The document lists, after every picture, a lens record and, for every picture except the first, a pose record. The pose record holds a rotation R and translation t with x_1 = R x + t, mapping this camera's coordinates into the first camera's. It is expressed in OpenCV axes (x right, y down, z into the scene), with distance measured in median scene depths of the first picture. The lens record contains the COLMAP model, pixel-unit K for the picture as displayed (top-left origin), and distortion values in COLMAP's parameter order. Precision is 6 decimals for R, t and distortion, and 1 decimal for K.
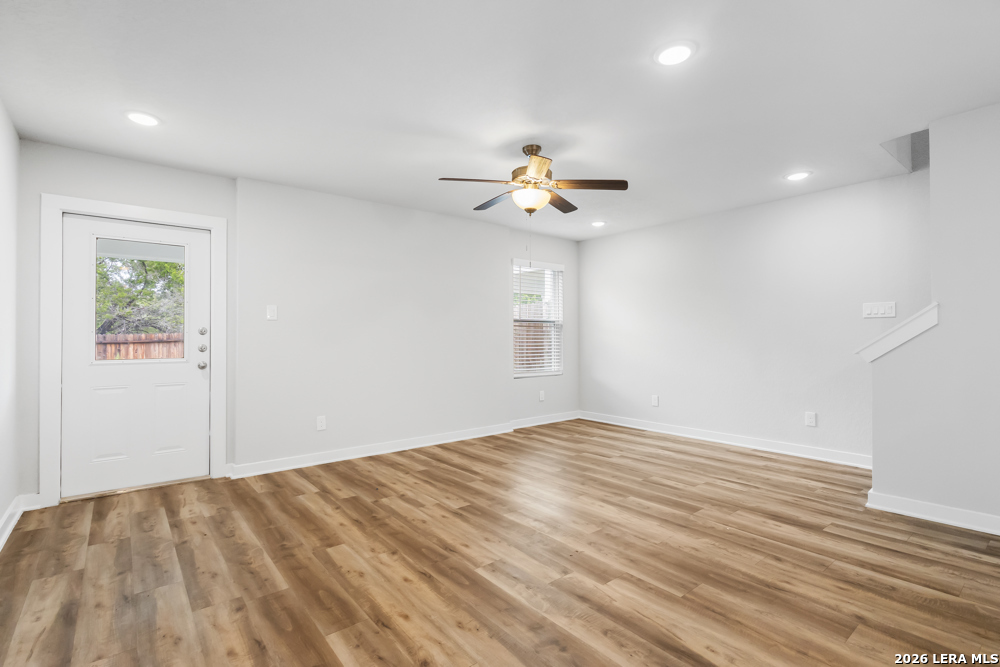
lens RADIAL K [[464.2, 0, 500.0], [0, 464.2, 333.5], [0, 0, 1]] dist [0.004505, 0.000763]
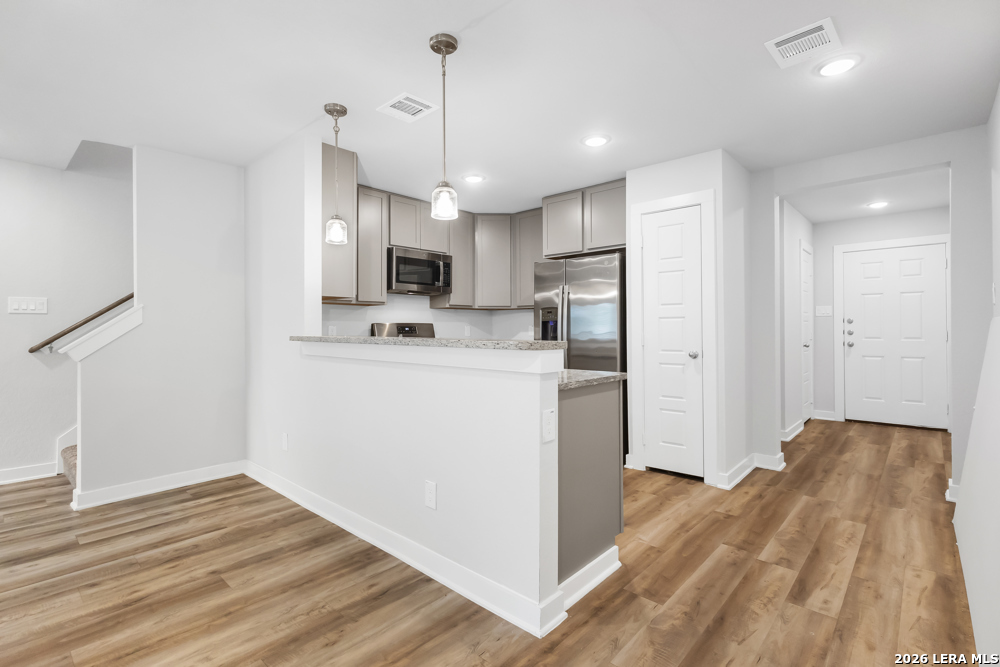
lens RADIAL K [[473.7, 0, 499.2], [0, 473.7, 327.2], [0, 0, 1]] dist [0.001657, -0.000348]
pose [[-0.151362, 0.009249, 0.988435, -0.345378], [-0.003557, 0.999945, -0.009901, -0.001751], [-0.988472, -0.005014, -0.151320, 0.304784]]
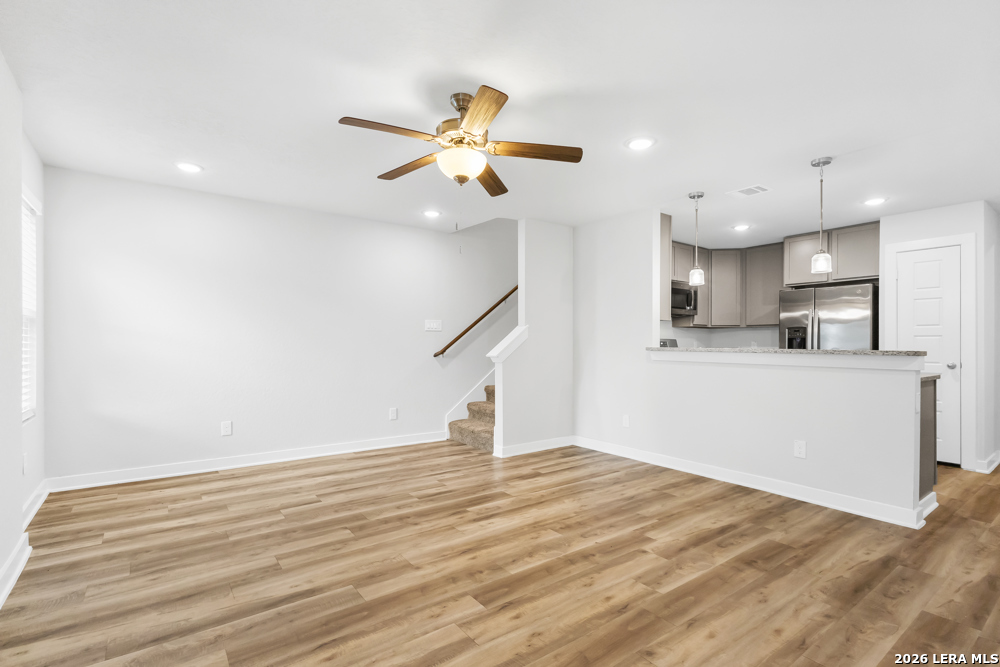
lens RADIAL K [[475.1, 0, 500.9], [0, 475.1, 344.7], [0, 0, 1]] dist [0.001521, -0.000109]
pose [[0.041306, 0.006252, 0.999127, -0.804097], [-0.012888, 0.999901, -0.005724, 0.015792], [-0.999063, -0.012641, 0.041382, 1.015713]]
